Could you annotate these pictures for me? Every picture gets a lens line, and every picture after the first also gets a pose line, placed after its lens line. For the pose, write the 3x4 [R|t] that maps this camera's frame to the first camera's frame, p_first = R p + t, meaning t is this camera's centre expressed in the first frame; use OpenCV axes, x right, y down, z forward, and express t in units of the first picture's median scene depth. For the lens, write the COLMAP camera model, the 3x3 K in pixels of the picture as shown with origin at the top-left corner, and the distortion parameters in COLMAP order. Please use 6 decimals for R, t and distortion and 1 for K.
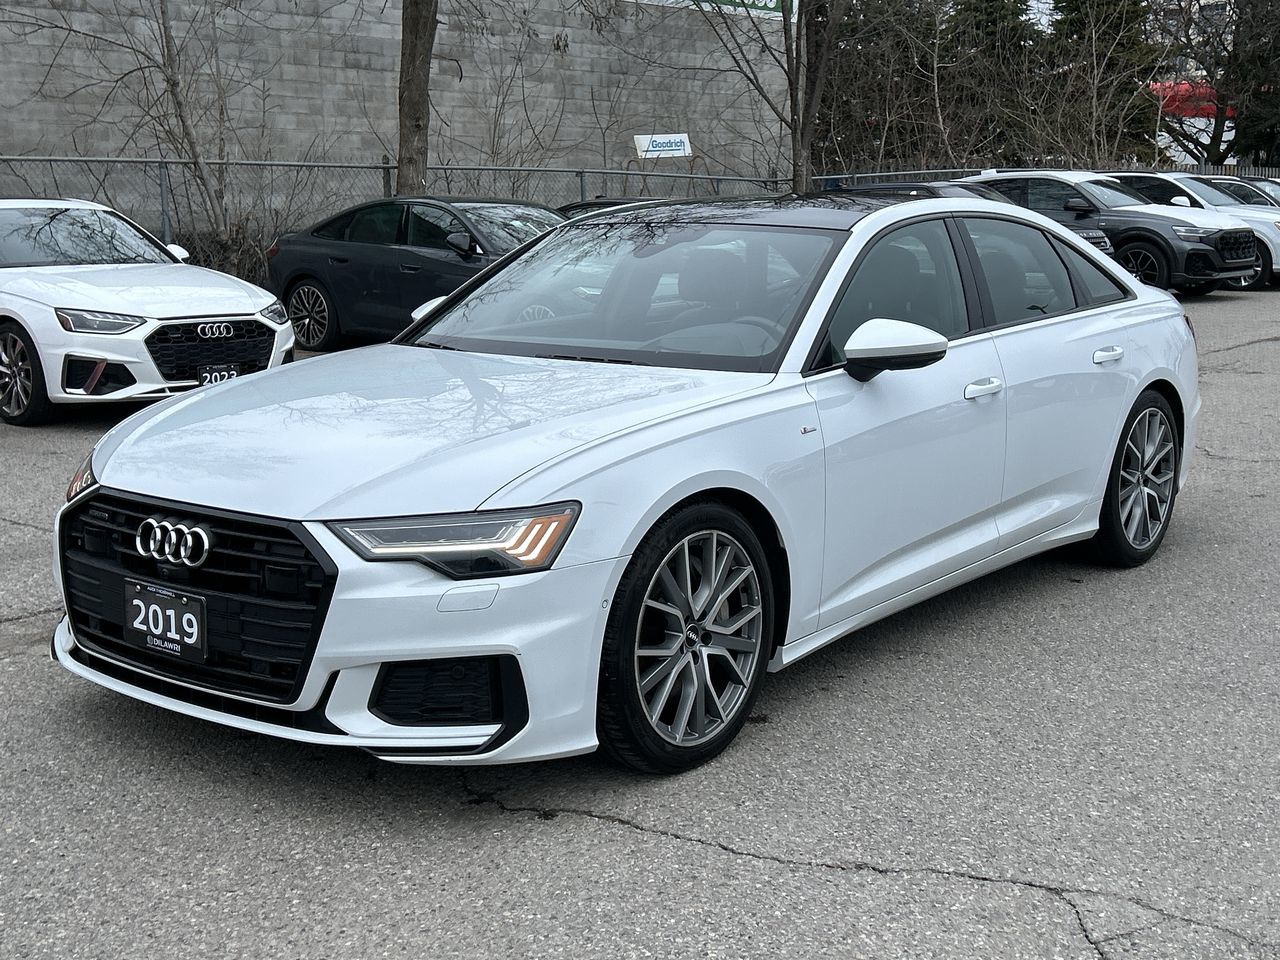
lens RADIAL K [[1531.7, 0, 629.3], [0, 1531.7, 485.2], [0, 0, 1]] dist [0.162937, -0.403880]
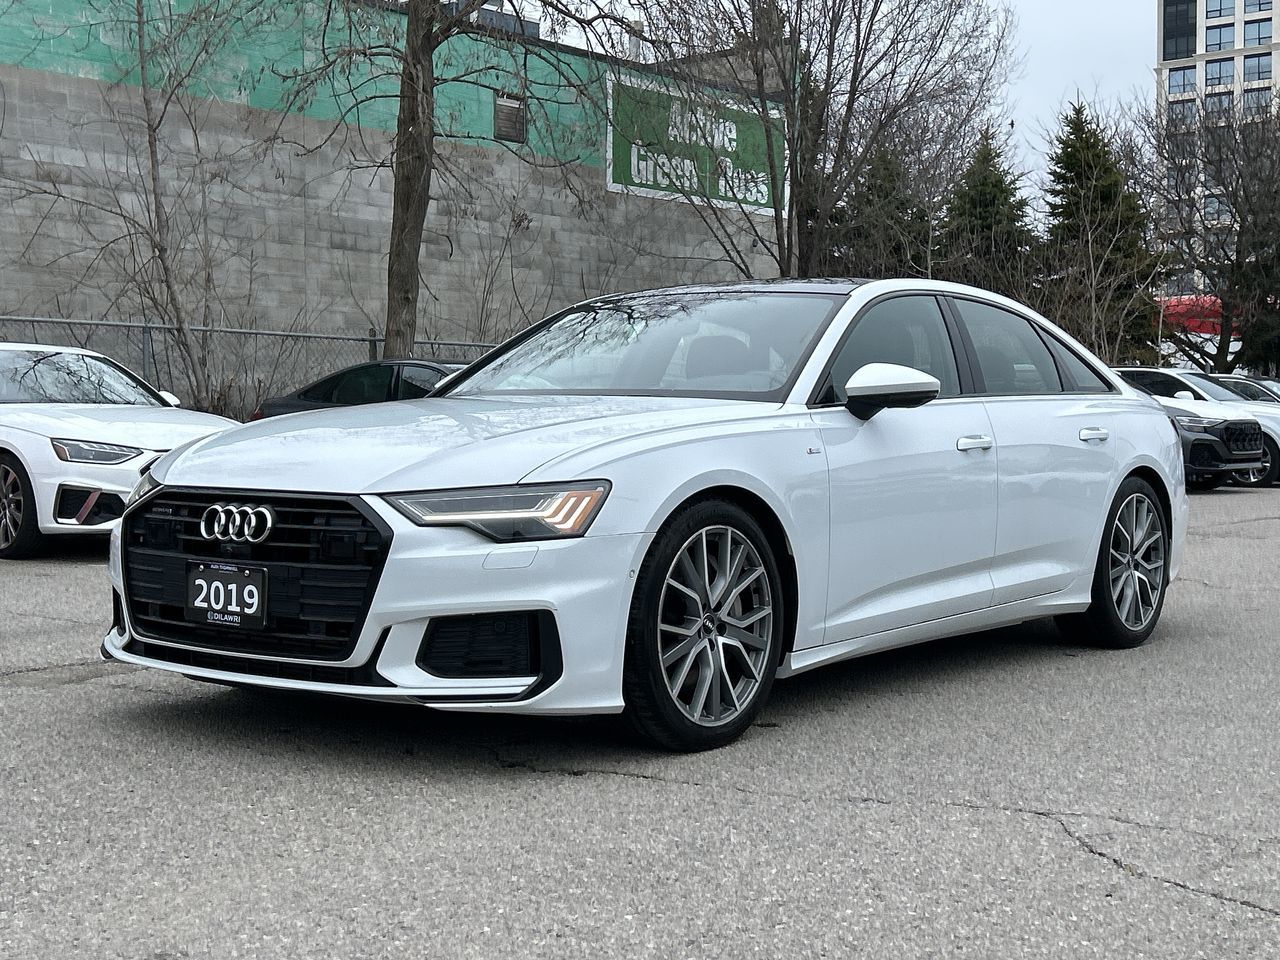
lens RADIAL K [[1655.4, 0, 640.0], [0, 1655.4, 480.0], [0, 0, 1]] dist [0.200723, -0.617300]
pose [[0.999789, 0.009770, 0.018045, -0.025835], [-0.007049, 0.989392, -0.145100, 0.146561], [-0.019271, 0.144942, 0.989252, -0.149938]]
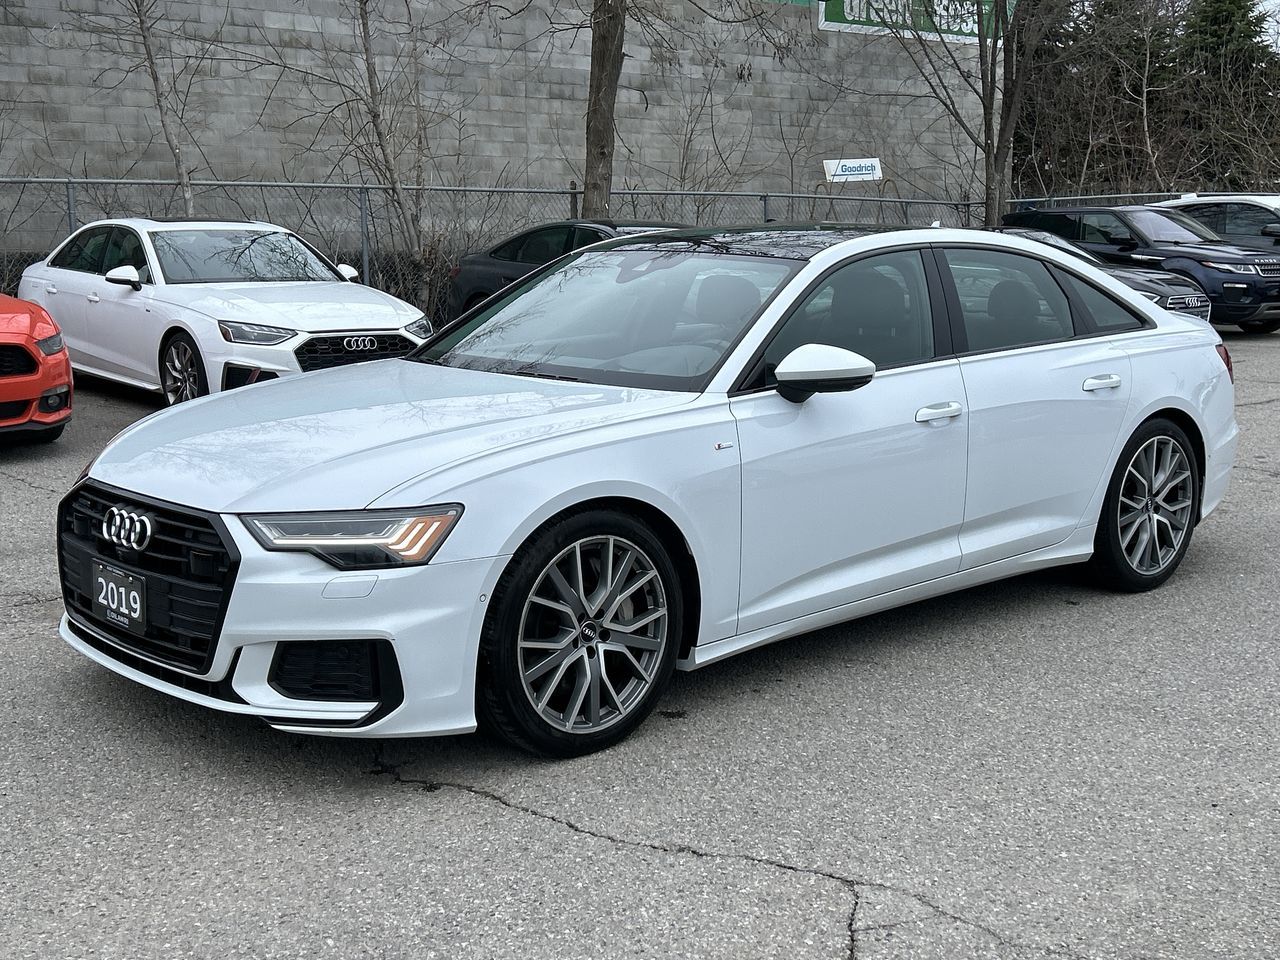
lens RADIAL K [[1485.2, 0, 638.1], [0, 1485.2, 484.7], [0, 0, 1]] dist [0.175830, -0.452003]
pose [[0.988273, 0.032124, -0.149279, 0.200698], [-0.033359, 0.999427, -0.005778, -0.001156], [0.149008, 0.010690, 0.988778, -0.033032]]
